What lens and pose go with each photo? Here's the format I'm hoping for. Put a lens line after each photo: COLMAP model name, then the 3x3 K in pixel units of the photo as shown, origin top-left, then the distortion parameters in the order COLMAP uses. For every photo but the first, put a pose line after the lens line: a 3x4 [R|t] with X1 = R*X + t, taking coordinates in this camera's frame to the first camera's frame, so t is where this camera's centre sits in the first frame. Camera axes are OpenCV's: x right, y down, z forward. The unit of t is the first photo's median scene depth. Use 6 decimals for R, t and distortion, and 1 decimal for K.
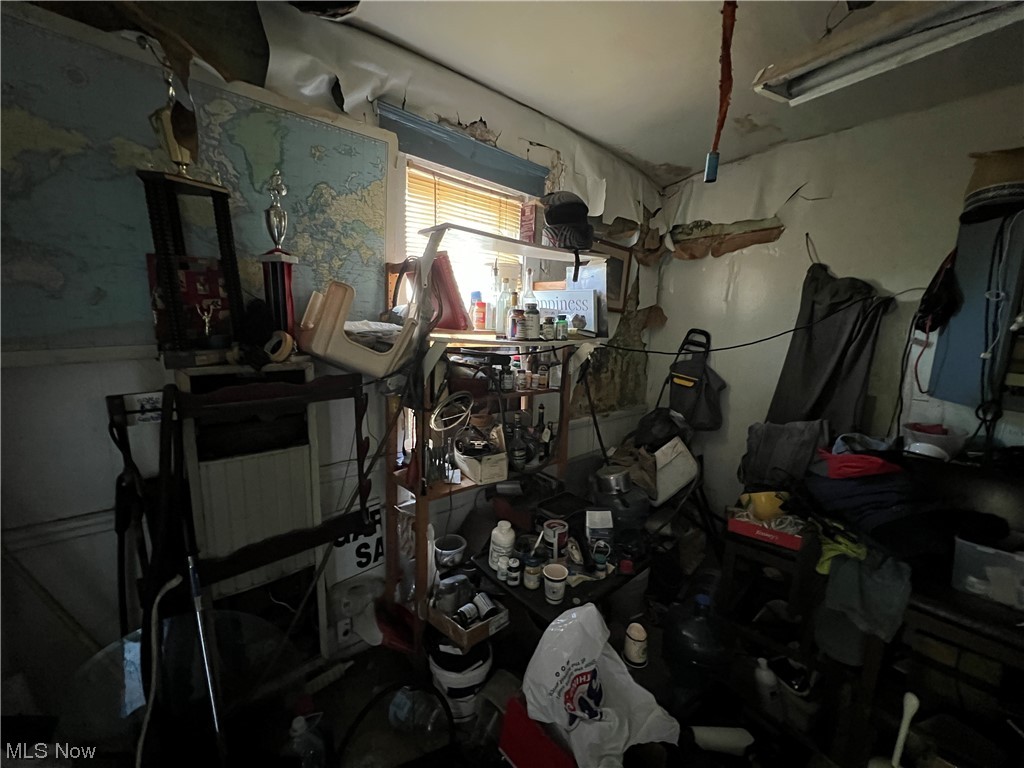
lens RADIAL K [[410.7, 0, 510.6], [0, 410.7, 385.0], [0, 0, 1]] dist [-0.000352, -0.000132]
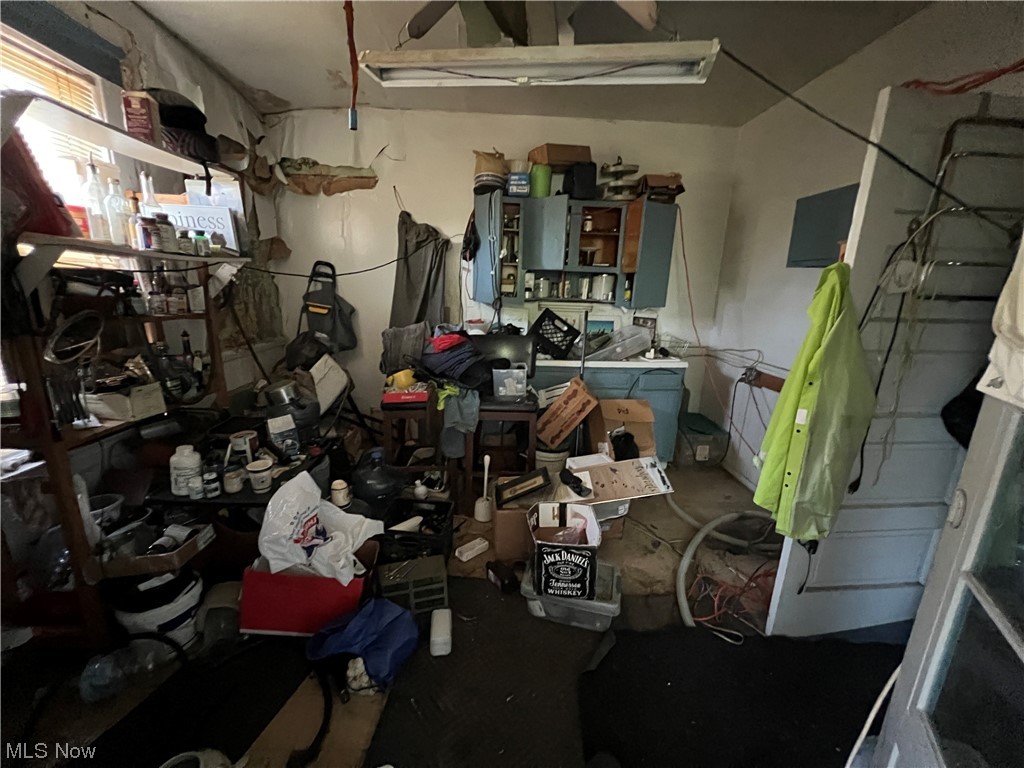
lens RADIAL K [[410.7, 0, 510.6], [0, 410.7, 385.0], [0, 0, 1]] dist [-0.000352, -0.000132]
pose [[0.628765, -0.194910, 0.752771, -0.204673], [0.107353, 0.980564, 0.164223, 0.102948], [-0.770149, -0.022445, 0.637469, -0.183284]]
